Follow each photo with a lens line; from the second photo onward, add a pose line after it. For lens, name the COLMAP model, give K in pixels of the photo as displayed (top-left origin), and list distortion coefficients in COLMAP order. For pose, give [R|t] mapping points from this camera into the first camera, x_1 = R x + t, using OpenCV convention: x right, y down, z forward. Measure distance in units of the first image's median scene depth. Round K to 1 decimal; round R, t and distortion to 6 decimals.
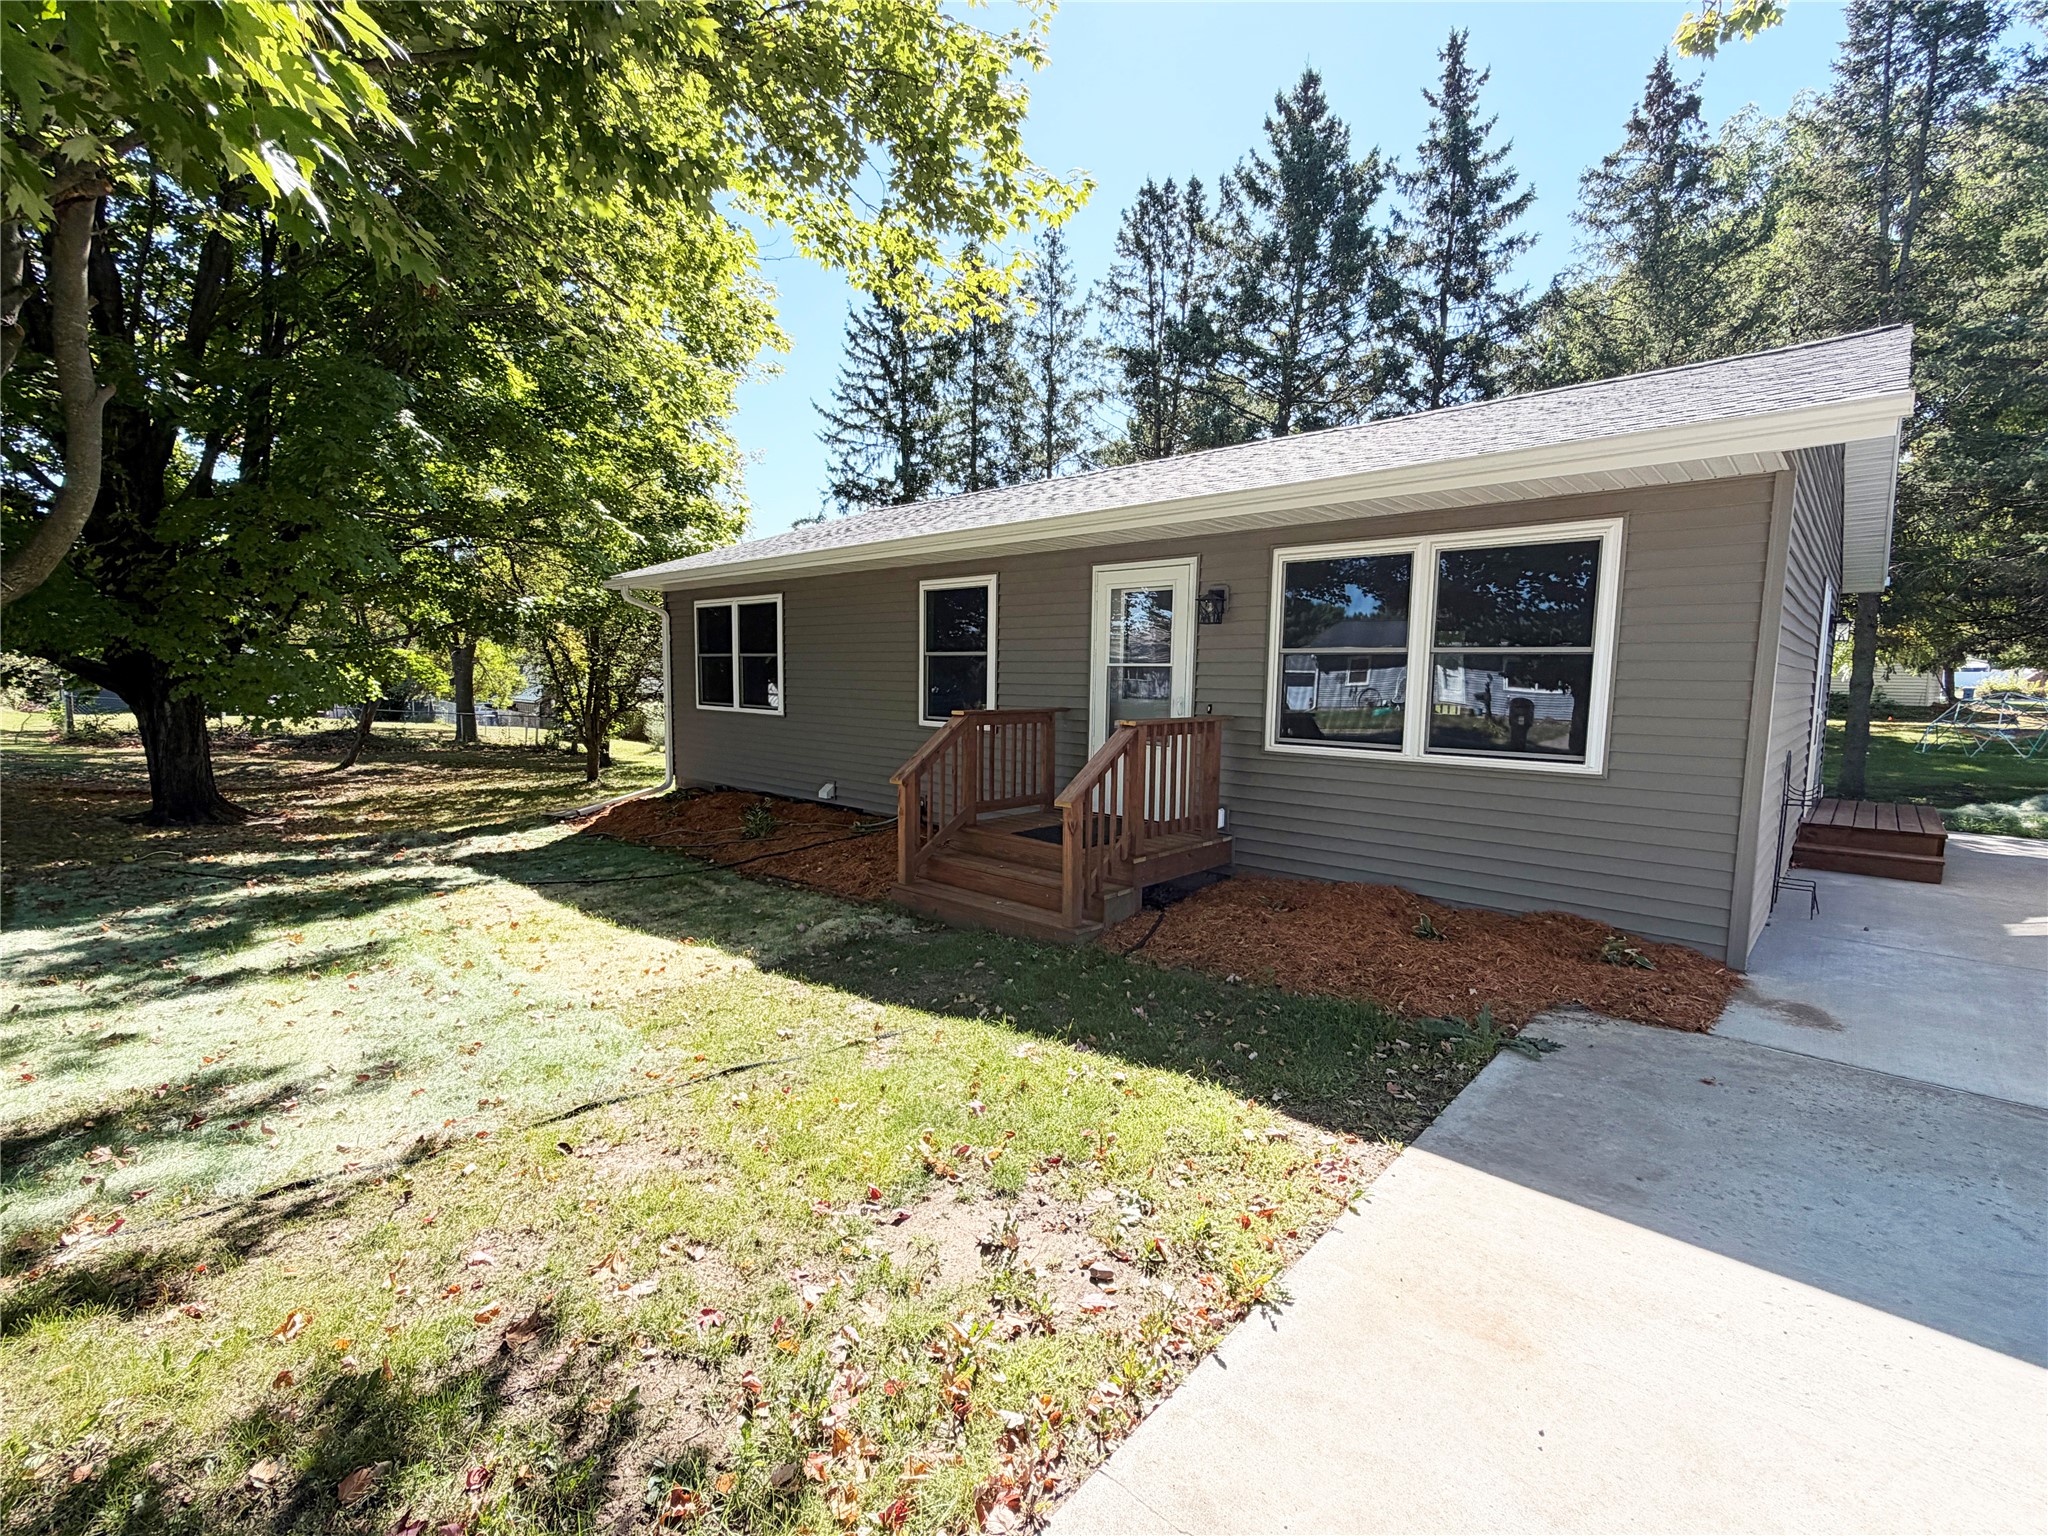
lens RADIAL K [[917.0, 0, 1024.0], [0, 917.0, 768.0], [0, 0, 1]] dist [-0.003703, 0.001038]
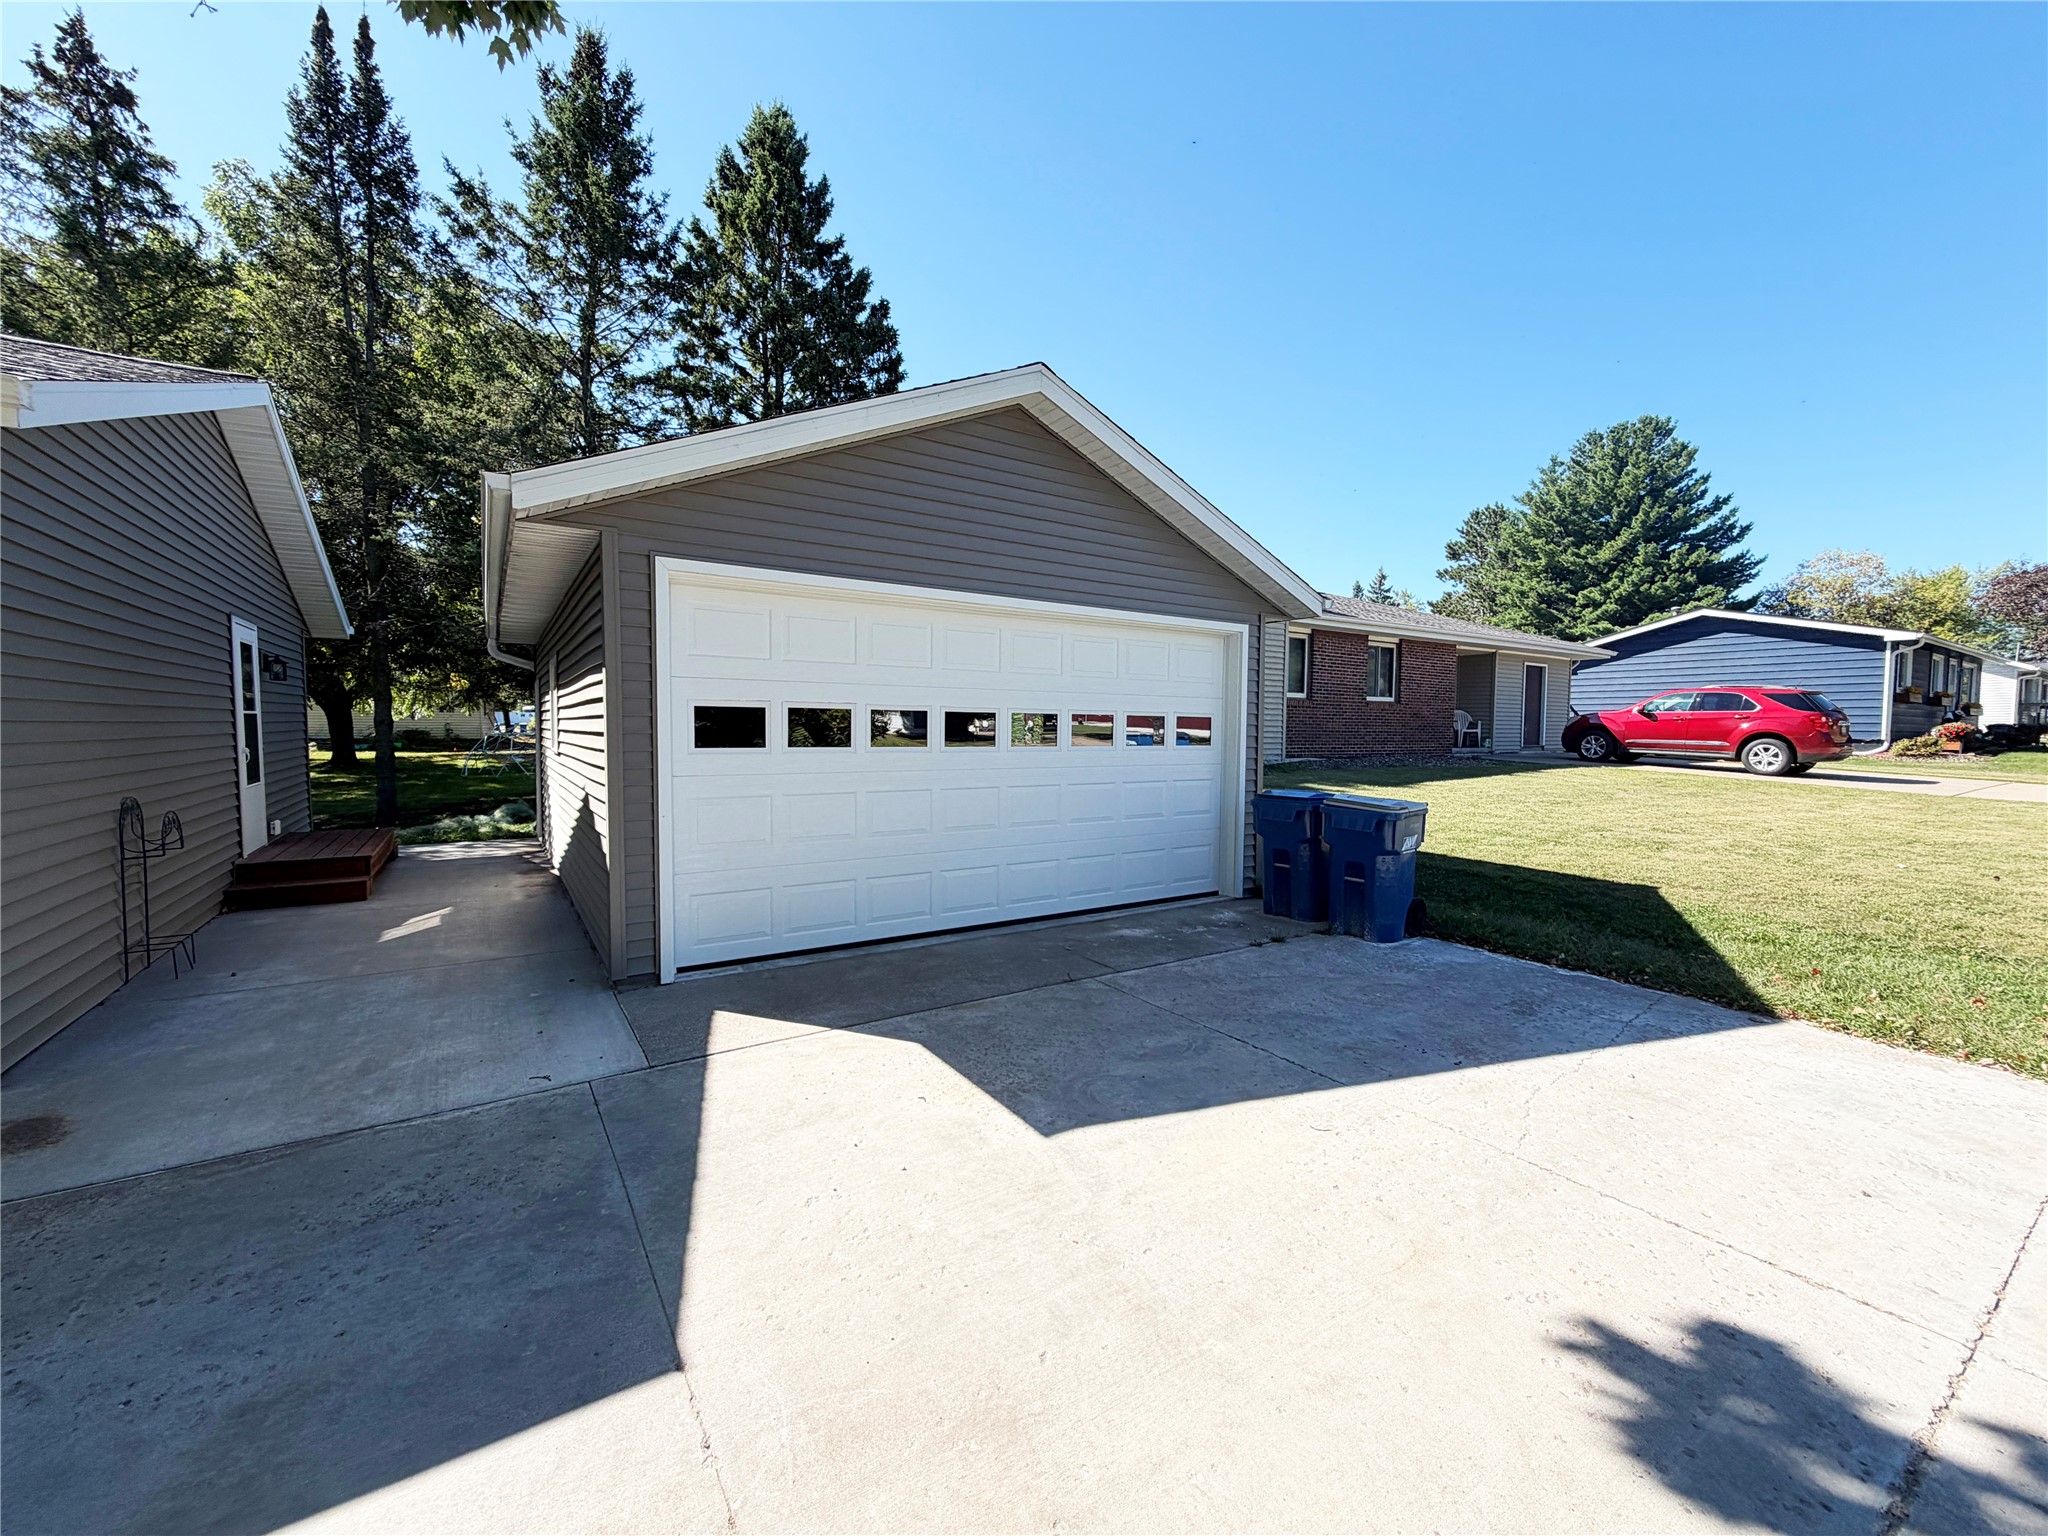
lens RADIAL K [[815.1, 0, 1021.1], [0, 815.1, 769.7], [0, 0, 1]] dist [-0.001664, 0.000369]
pose [[0.232528, -0.063017, 0.970546, 0.180766], [0.095057, 0.994594, 0.041804, 0.002026], [-0.967933, 0.082537, 0.237261, -0.019764]]
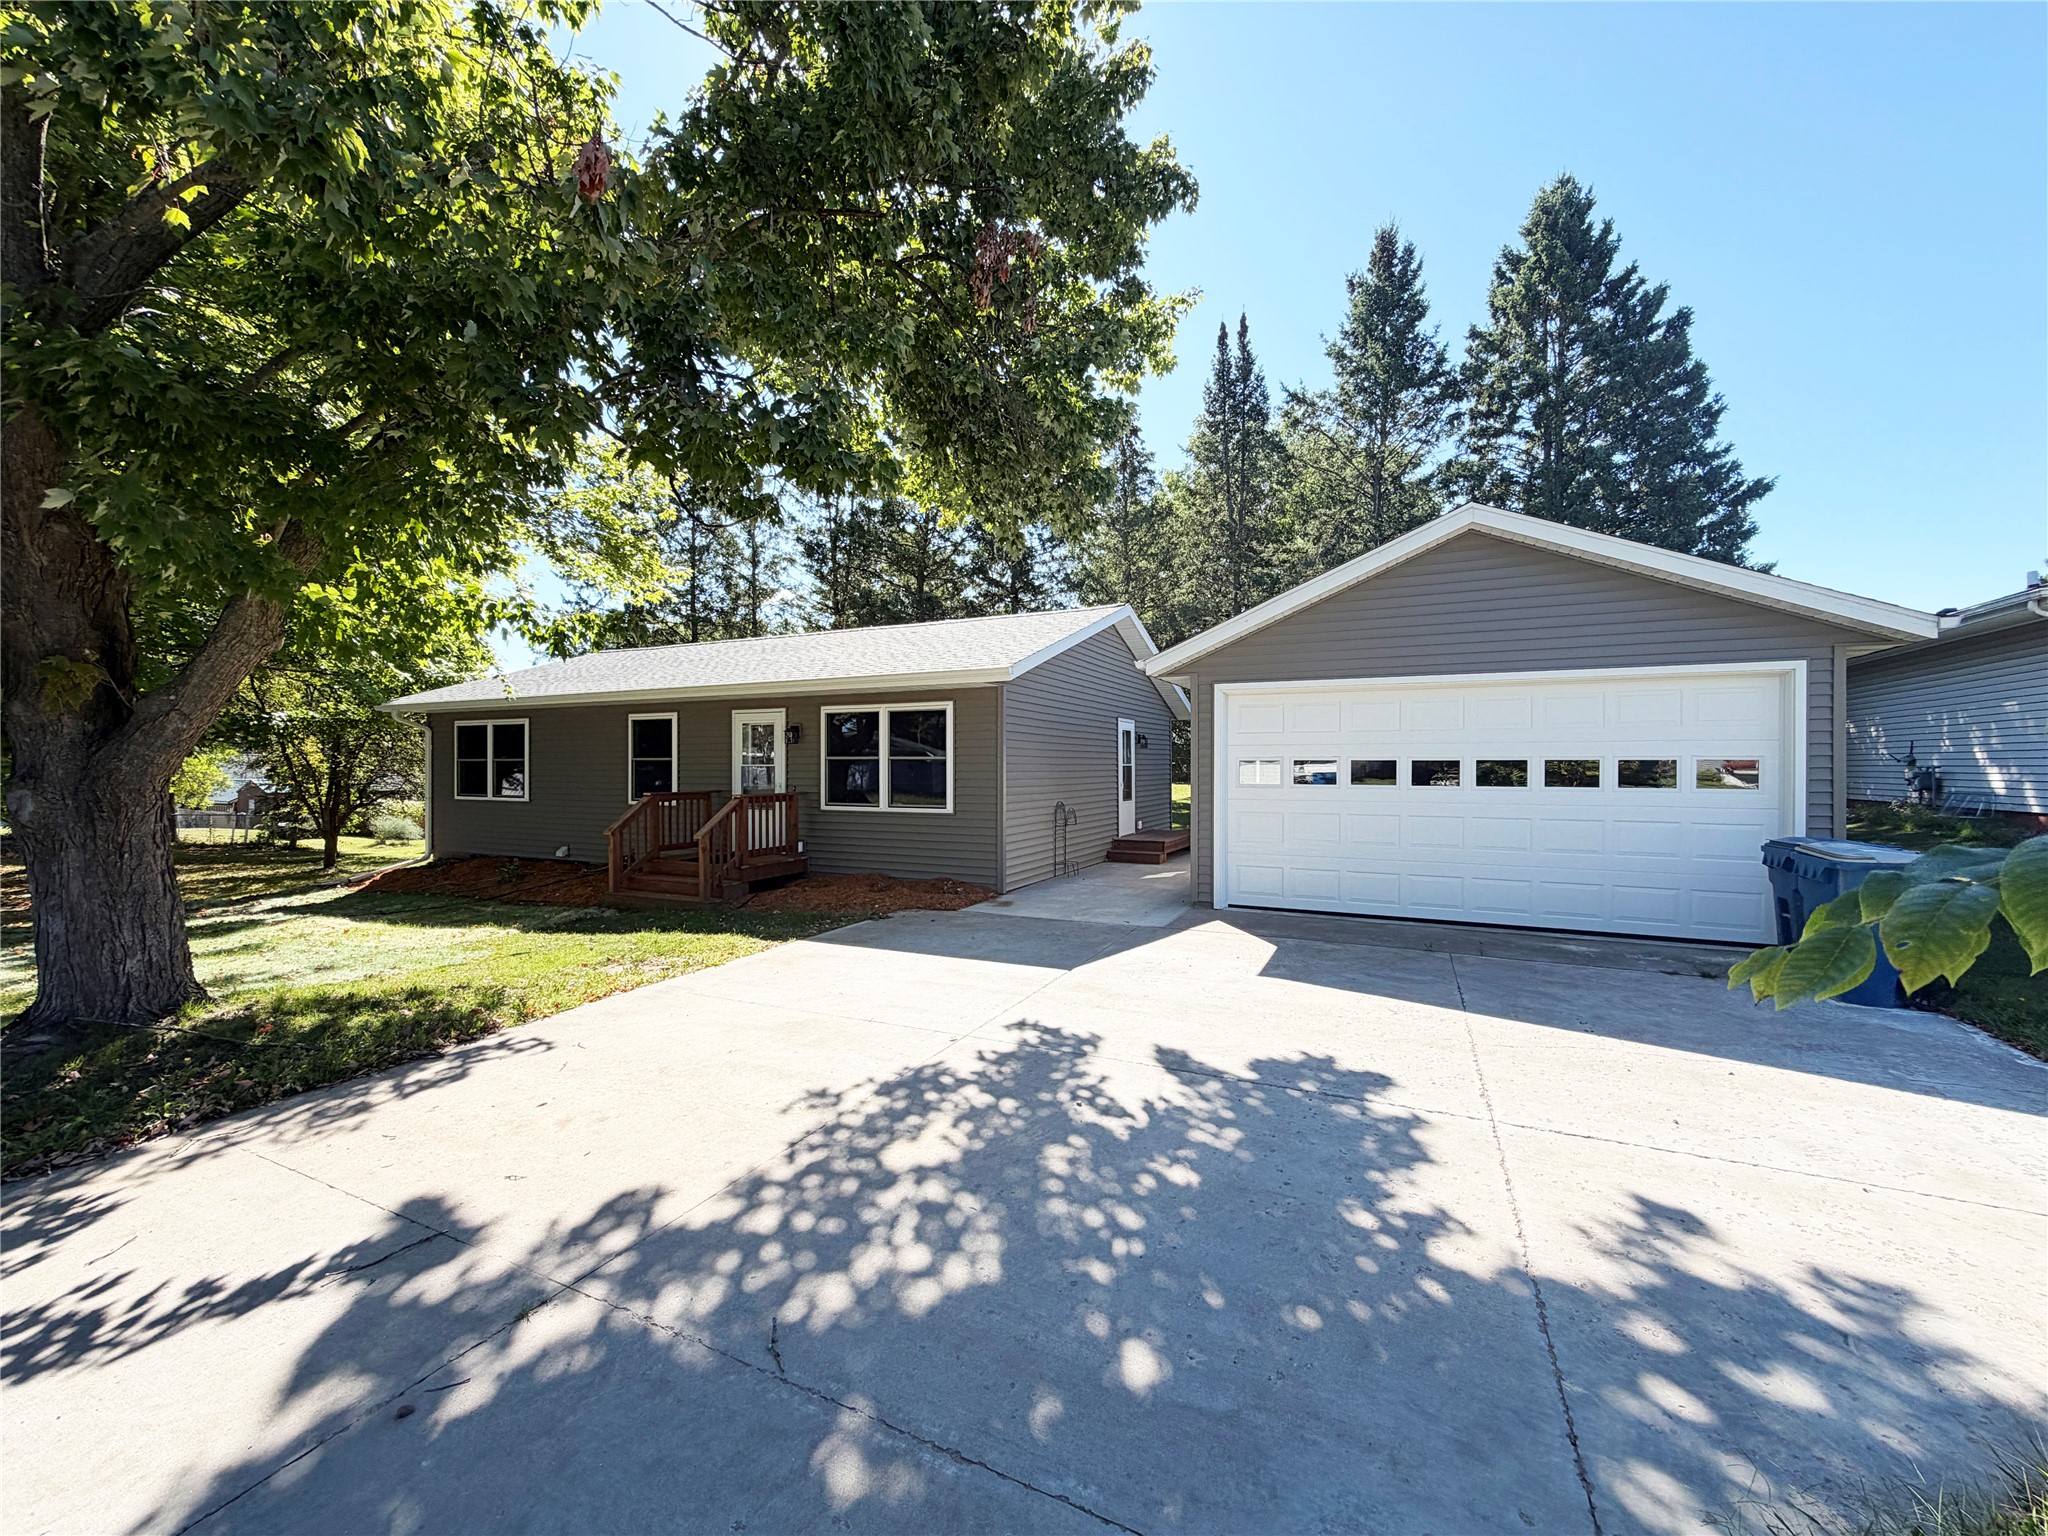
lens RADIAL K [[815.1, 0, 1021.1], [0, 815.1, 769.7], [0, 0, 1]] dist [-0.001664, 0.000369]
pose [[0.953533, -0.014631, 0.300933, 0.110648], [0.043759, 0.994955, -0.090280, 0.051464], [-0.298094, 0.099253, 0.949362, -0.548240]]
